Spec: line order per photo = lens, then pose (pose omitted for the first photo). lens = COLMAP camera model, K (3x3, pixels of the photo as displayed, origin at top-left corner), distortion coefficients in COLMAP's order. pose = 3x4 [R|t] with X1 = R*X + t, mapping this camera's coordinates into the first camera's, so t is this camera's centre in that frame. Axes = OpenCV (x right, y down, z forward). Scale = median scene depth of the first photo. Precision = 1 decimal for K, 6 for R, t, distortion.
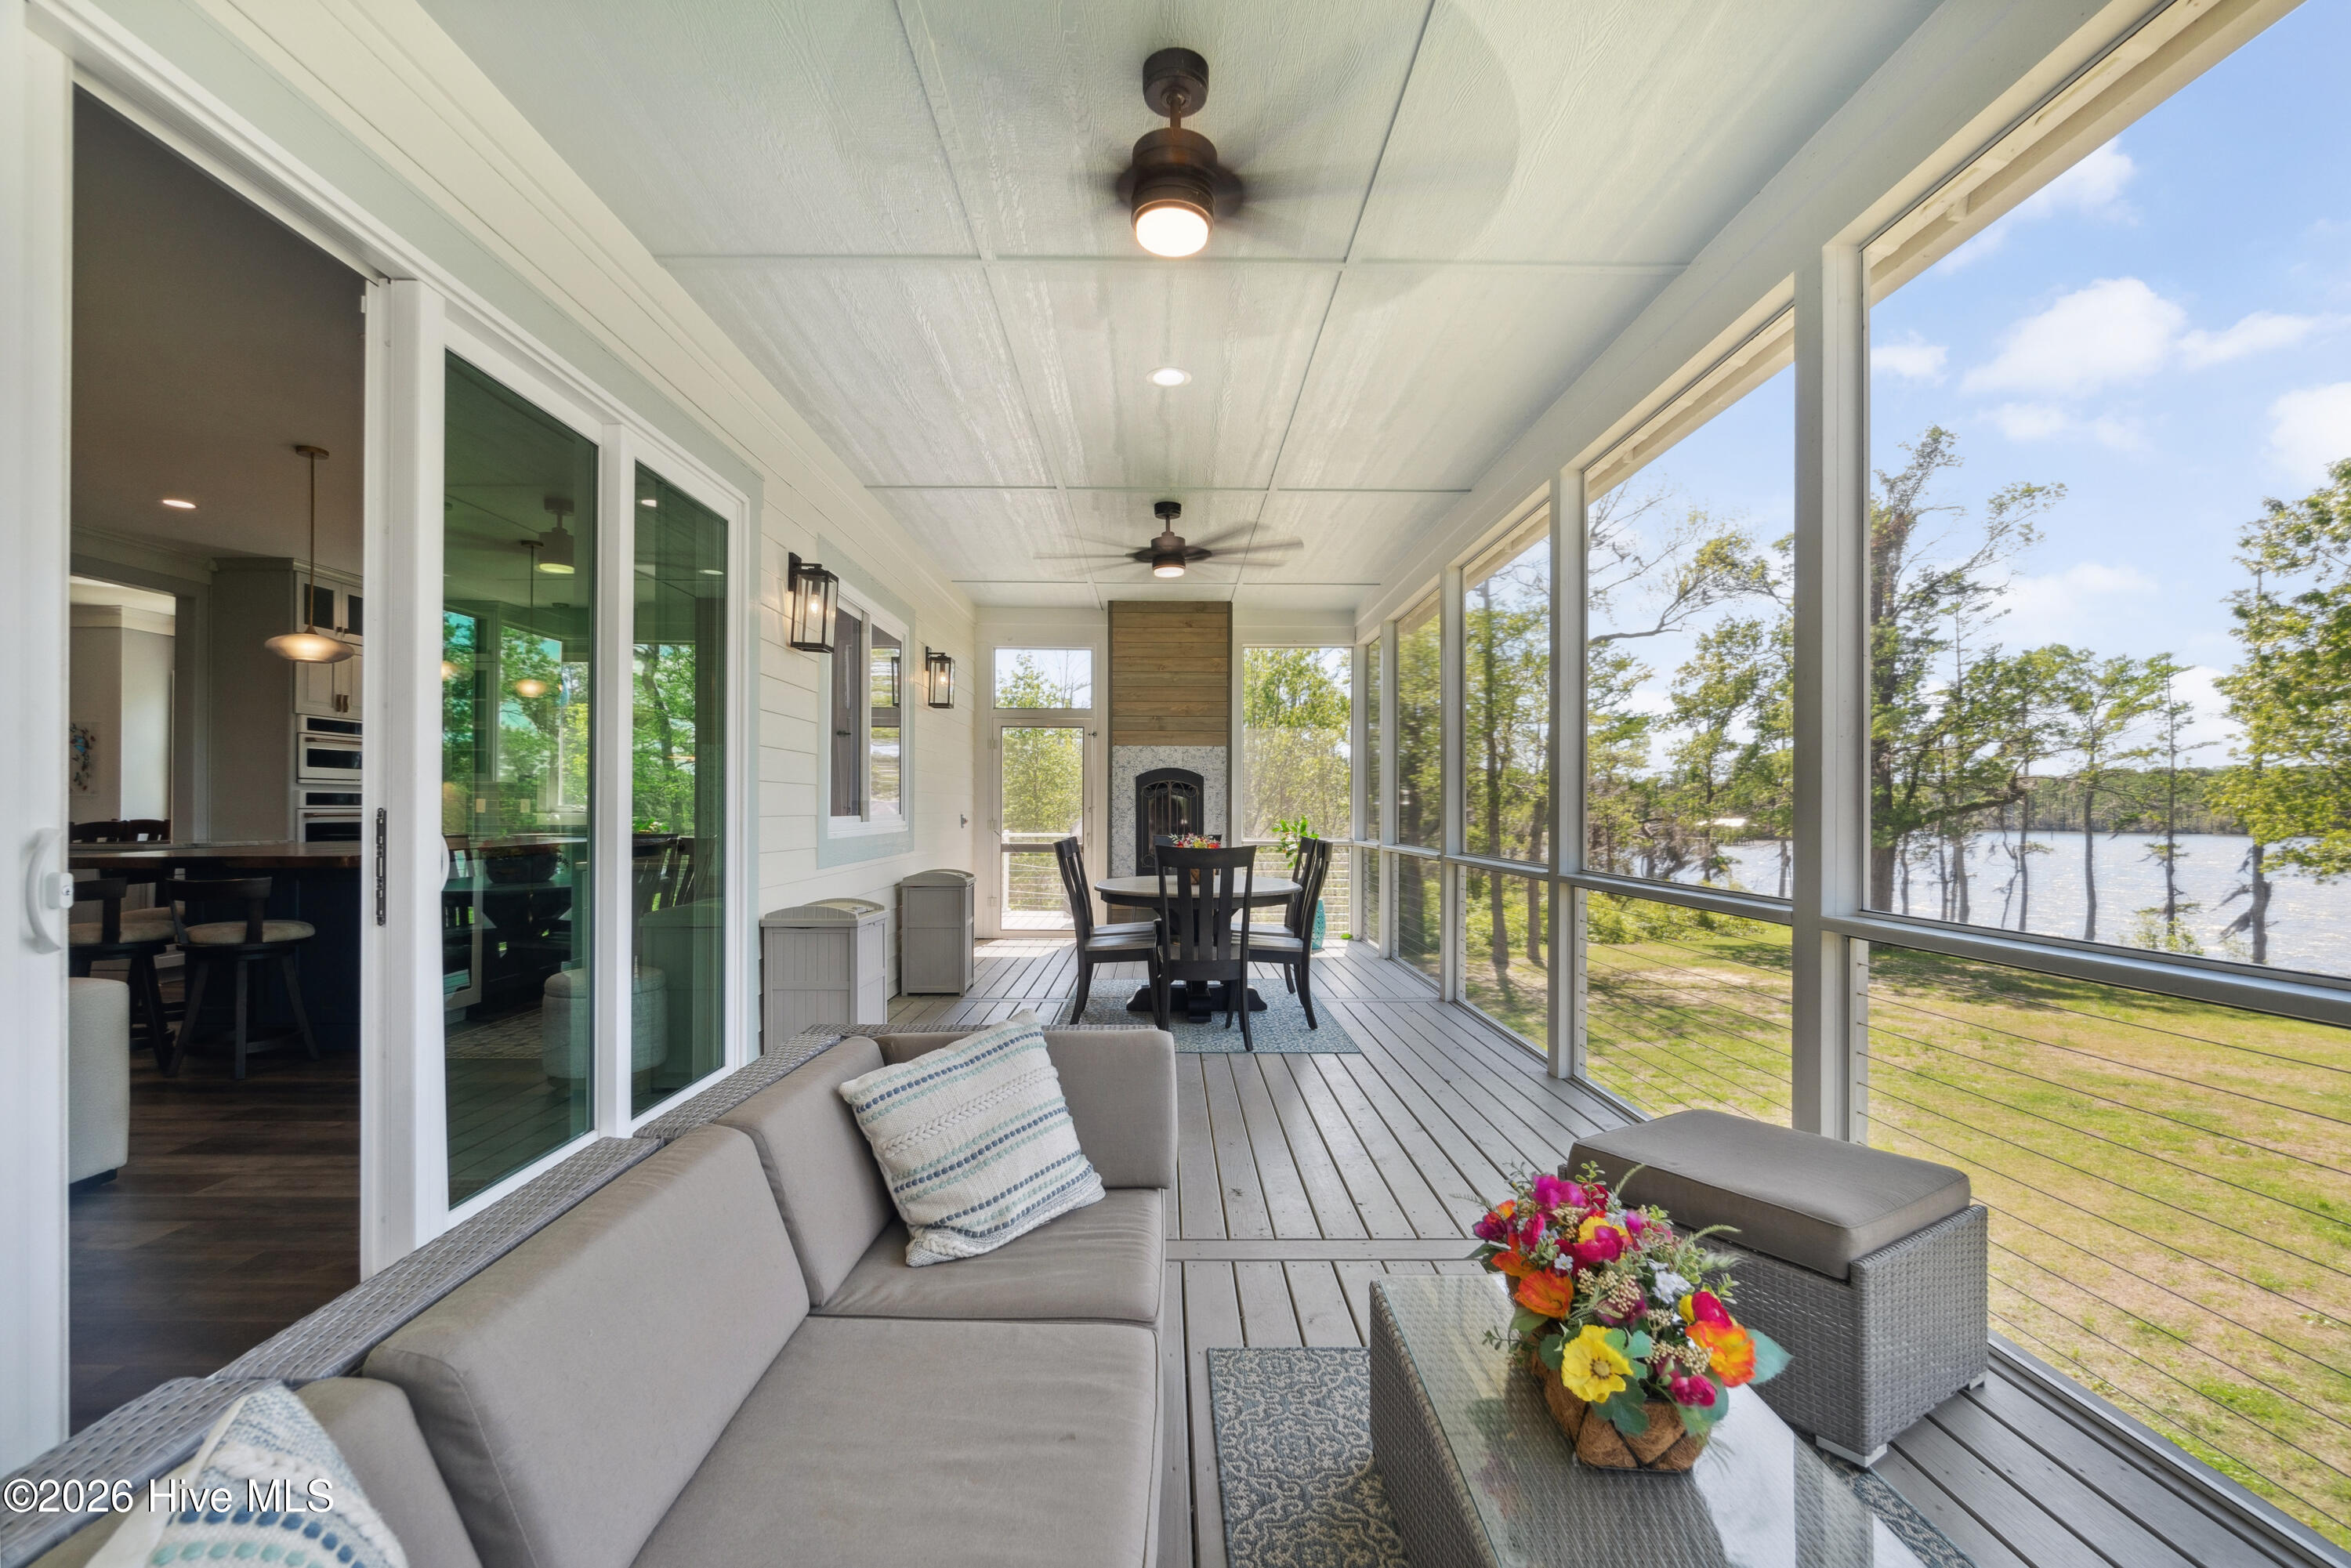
lens RADIAL K [[1026.4, 0, 1168.9], [0, 1026.4, 806.7], [0, 0, 1]] dist [-0.003874, -0.000219]
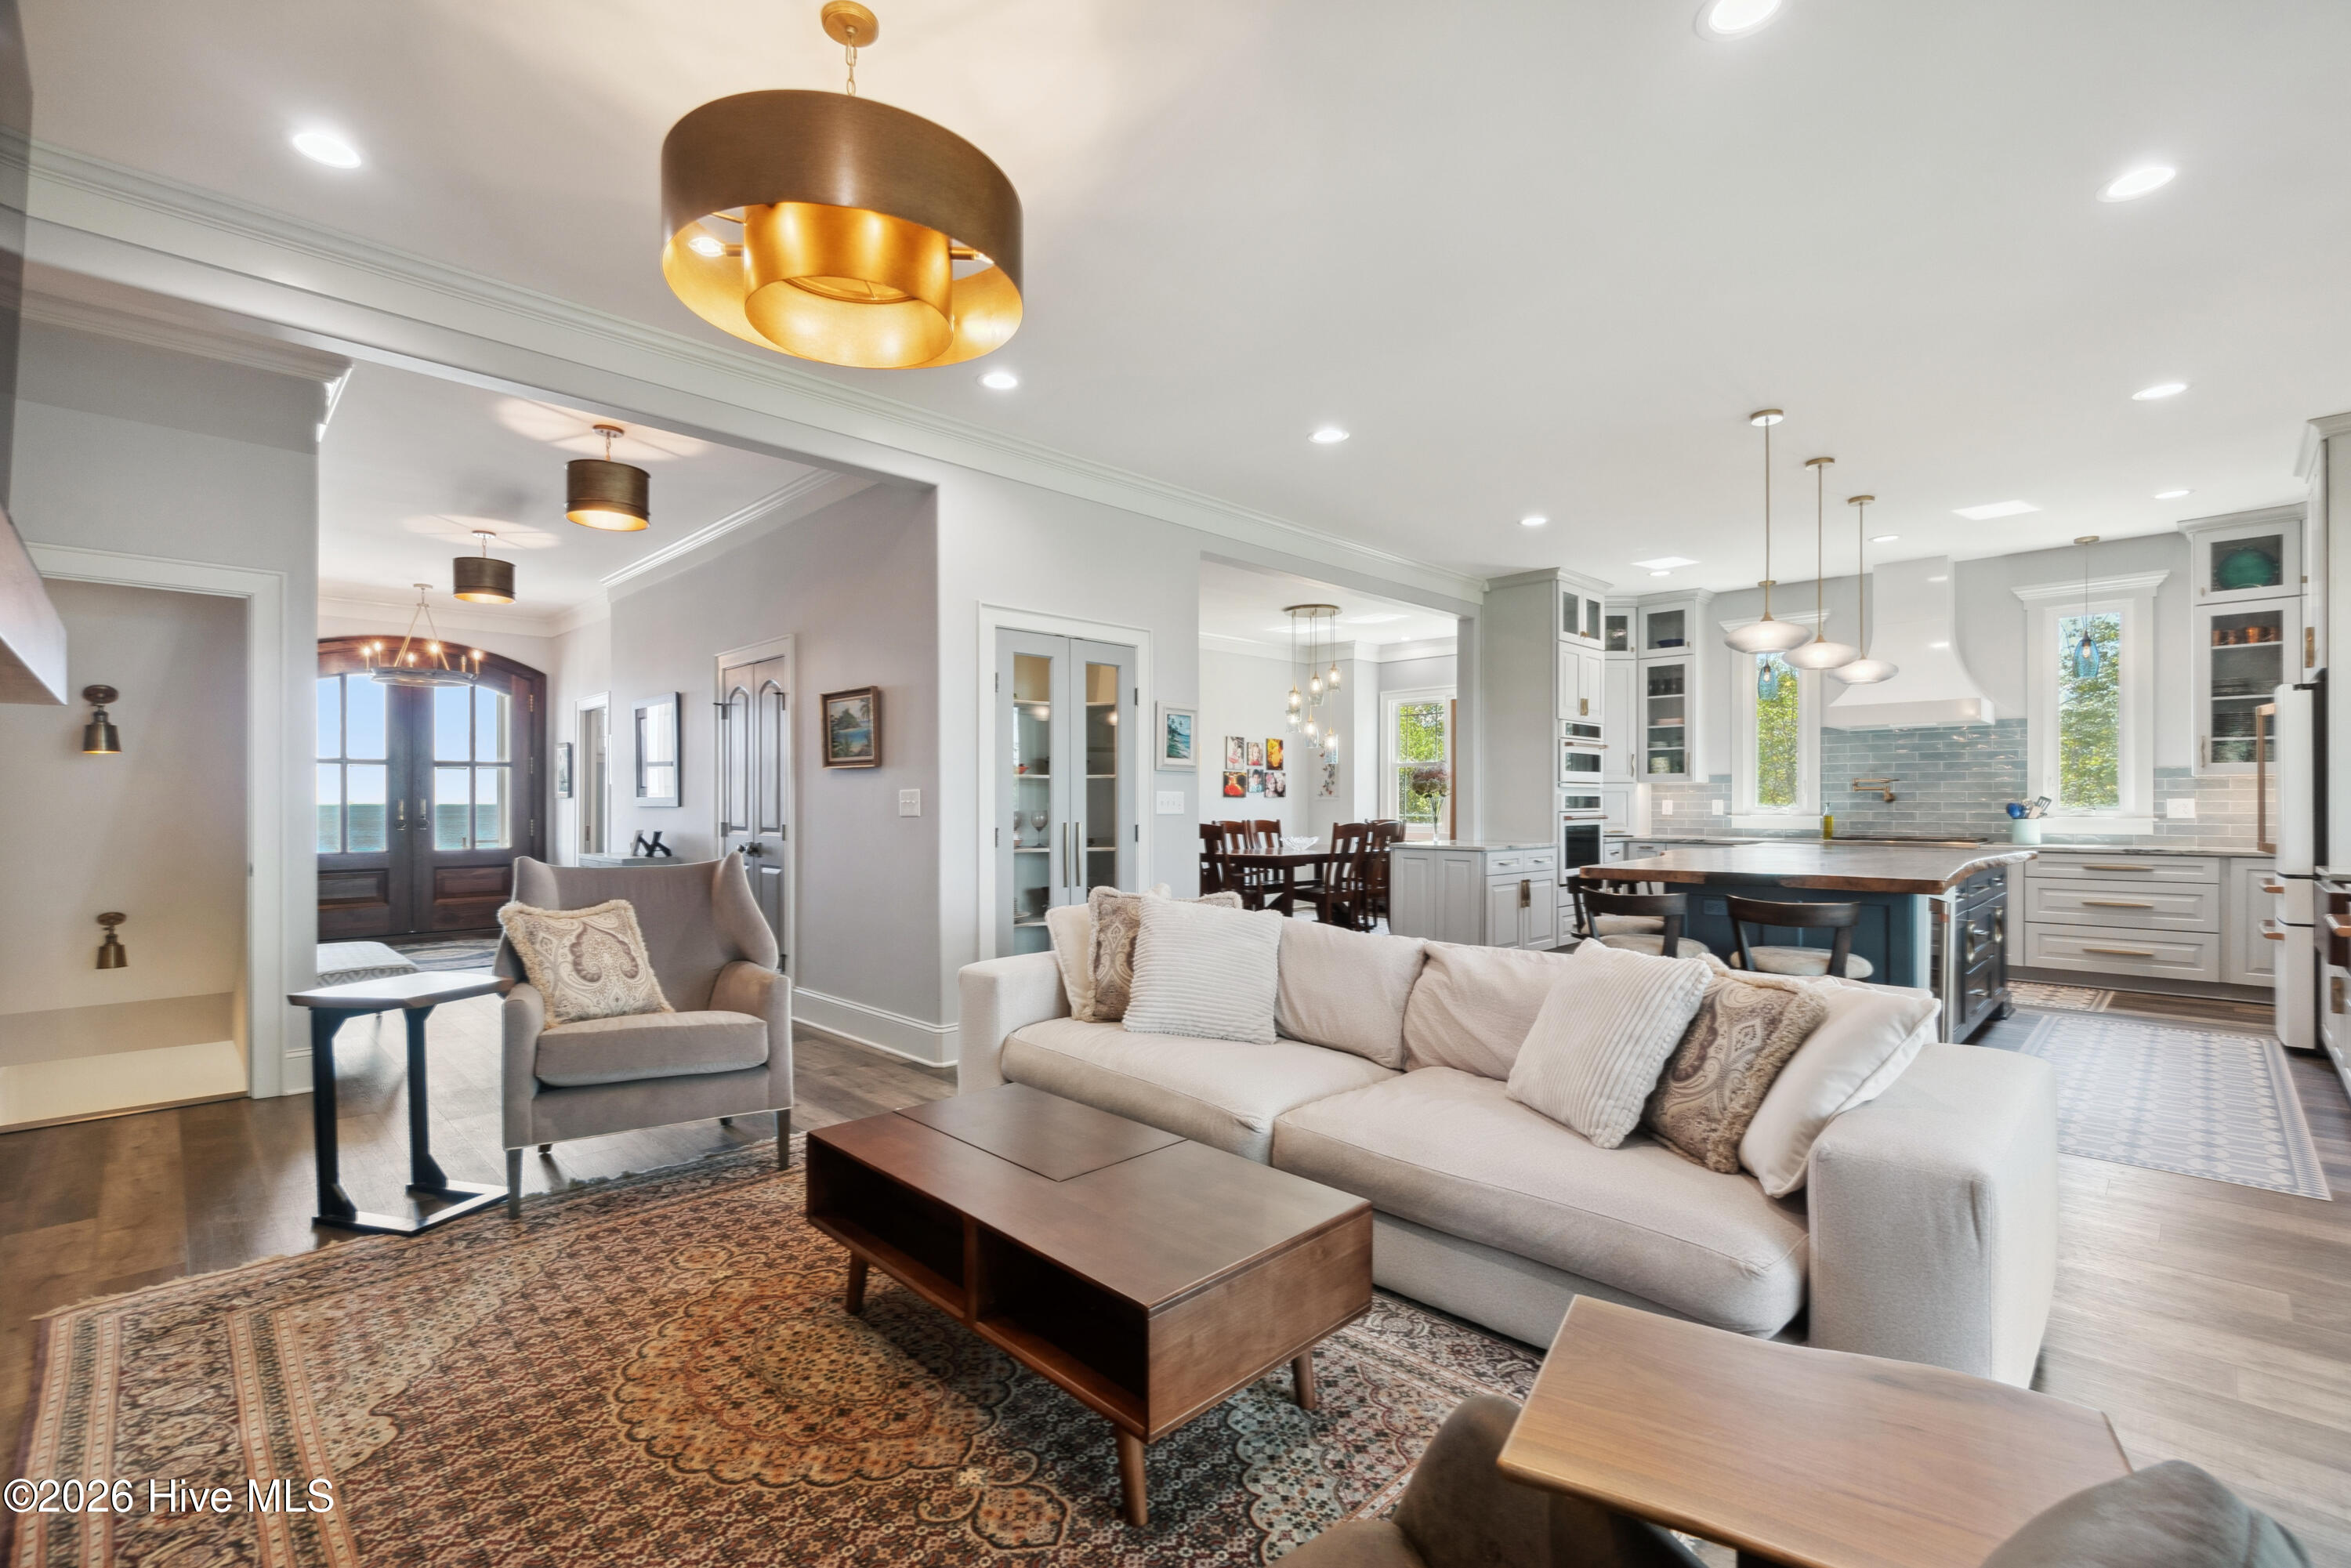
lens RADIAL K [[1028.6, 0, 1176.9], [0, 1028.6, 800.5], [0, 0, 1]] dist [0.000430, -0.000025]
pose [[0.701921, -0.004366, -0.712242, -0.370943], [0.003482, 0.999990, -0.002698, -0.007522], [0.712246, -0.000586, 0.701929, -0.000458]]
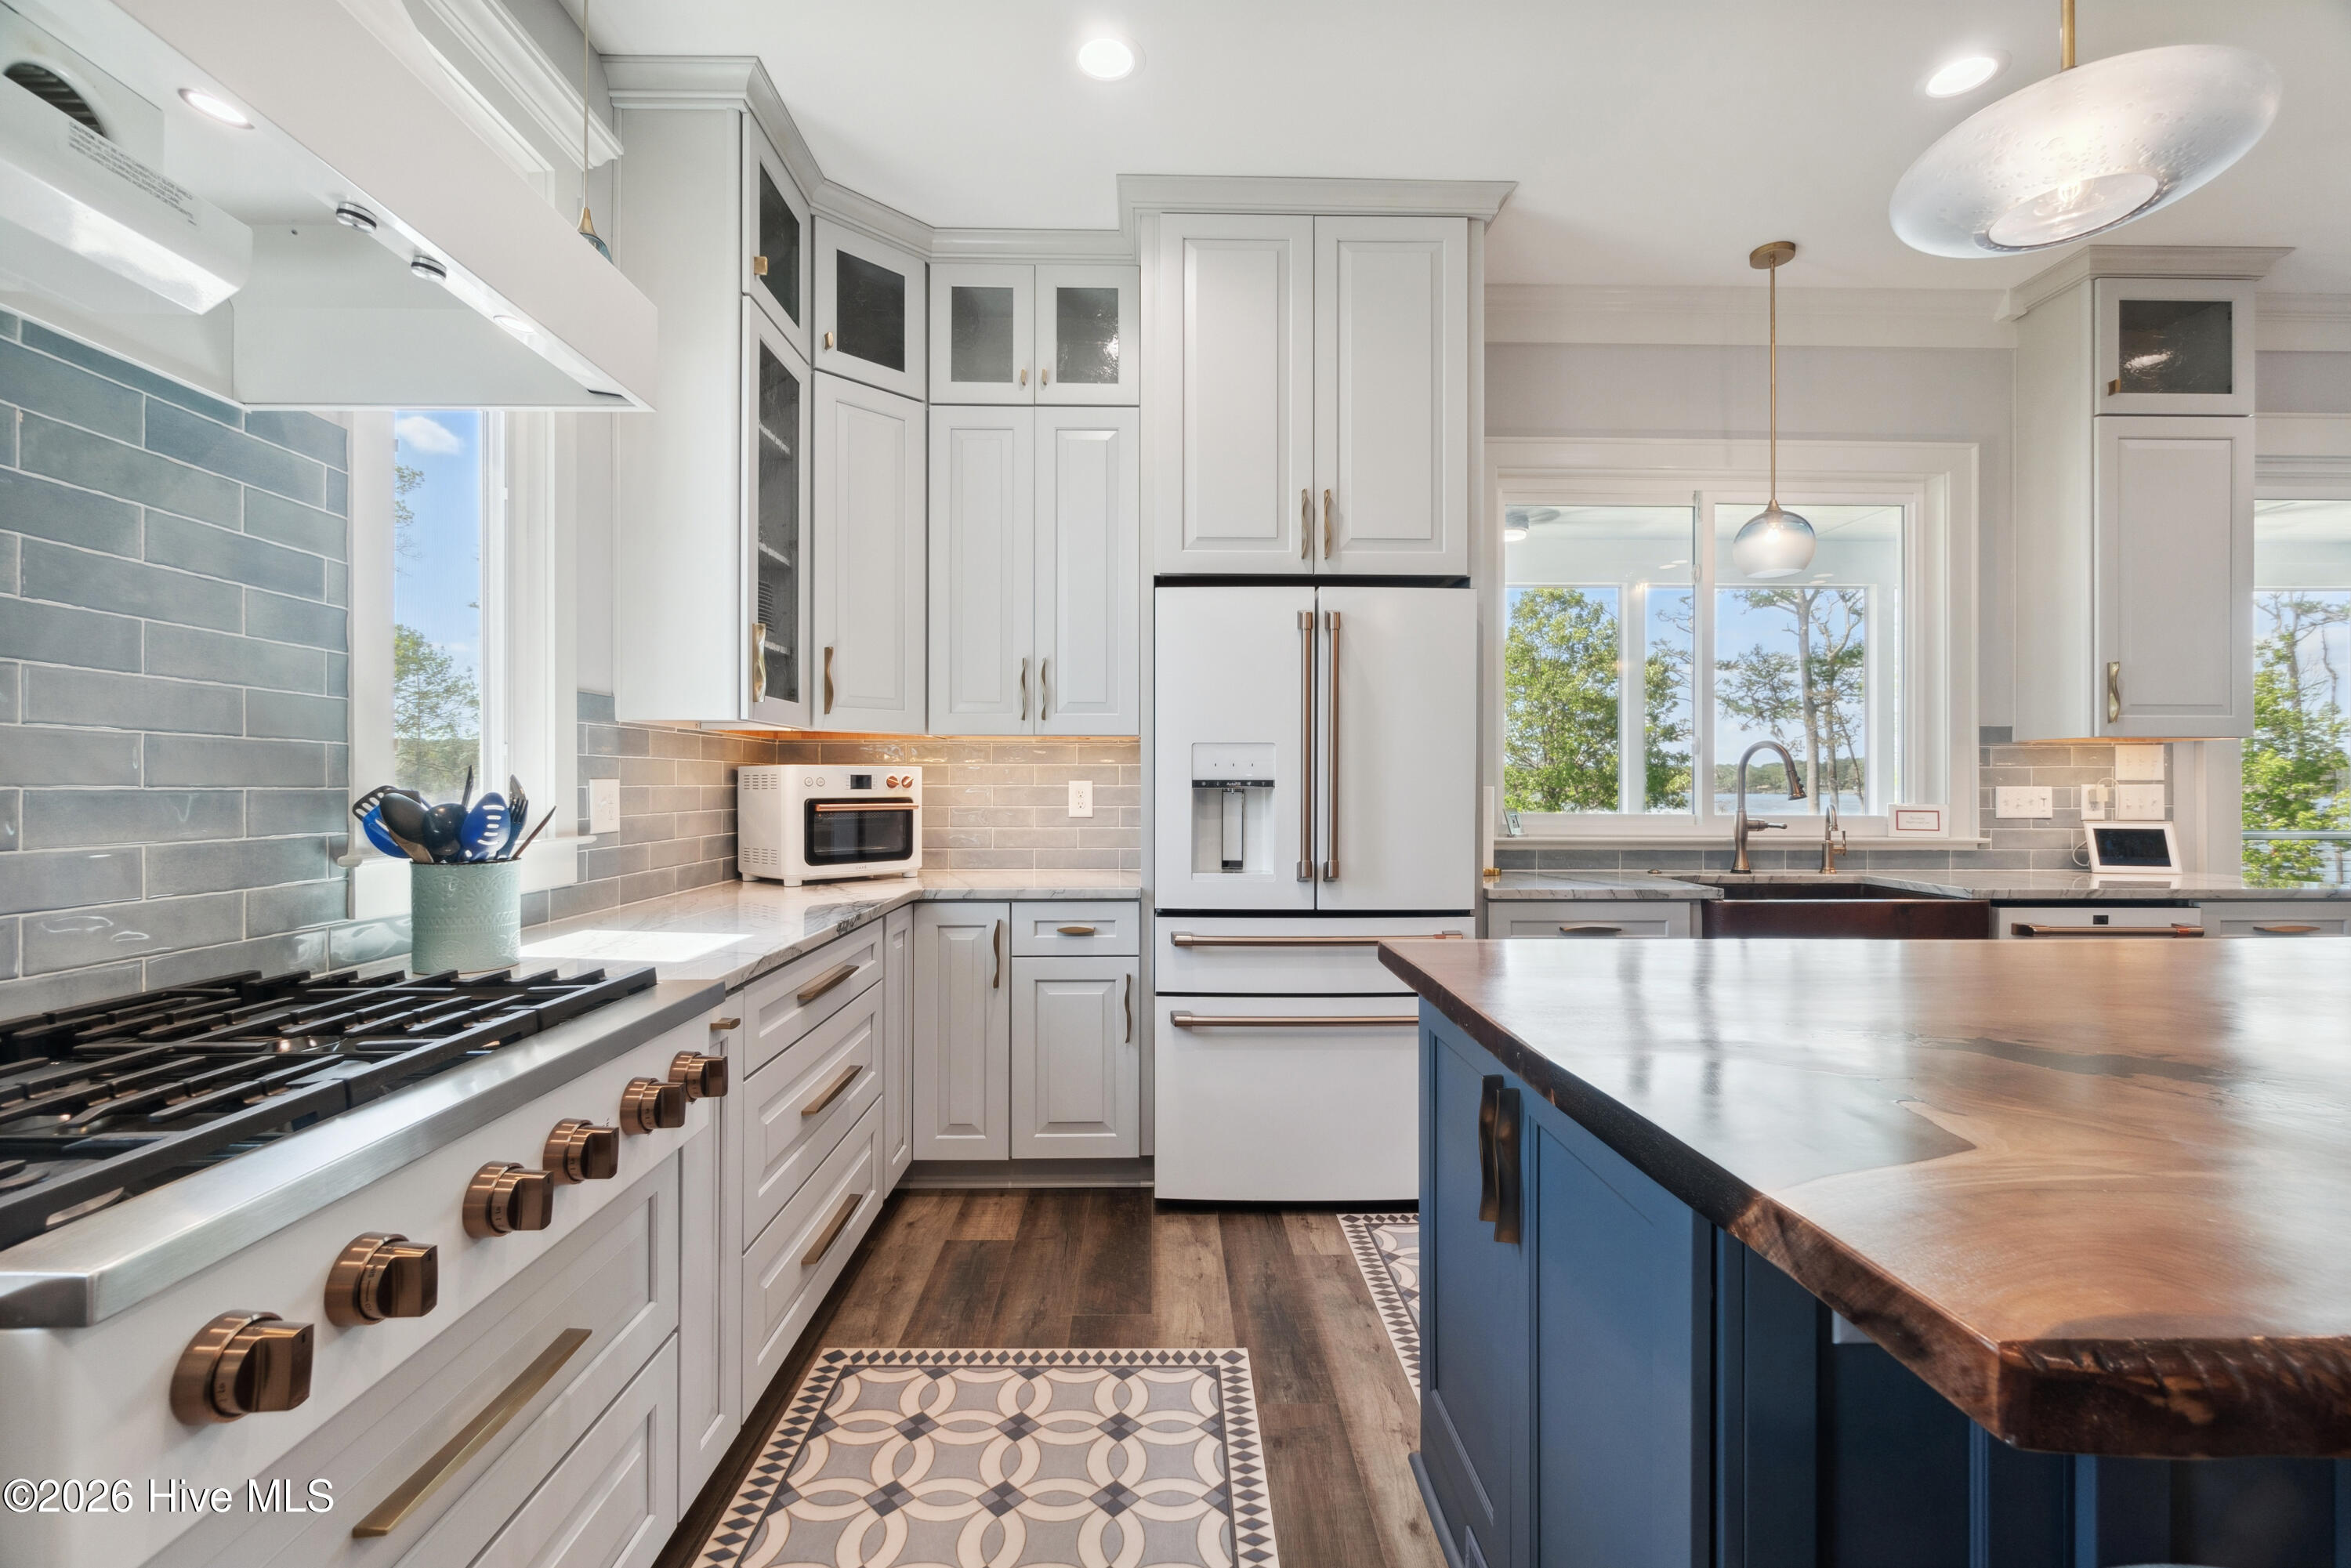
lens RADIAL K [[1016.4, 0, 1166.9], [0, 1016.4, 782.9], [0, 0, 1]] dist [0.000309, 0.000569]
pose [[-0.010746, 0.000249, 0.999942, -0.708804], [-0.001312, 0.999999, -0.000263, -0.007568], [-0.999941, -0.001315, -0.010746, 1.030137]]
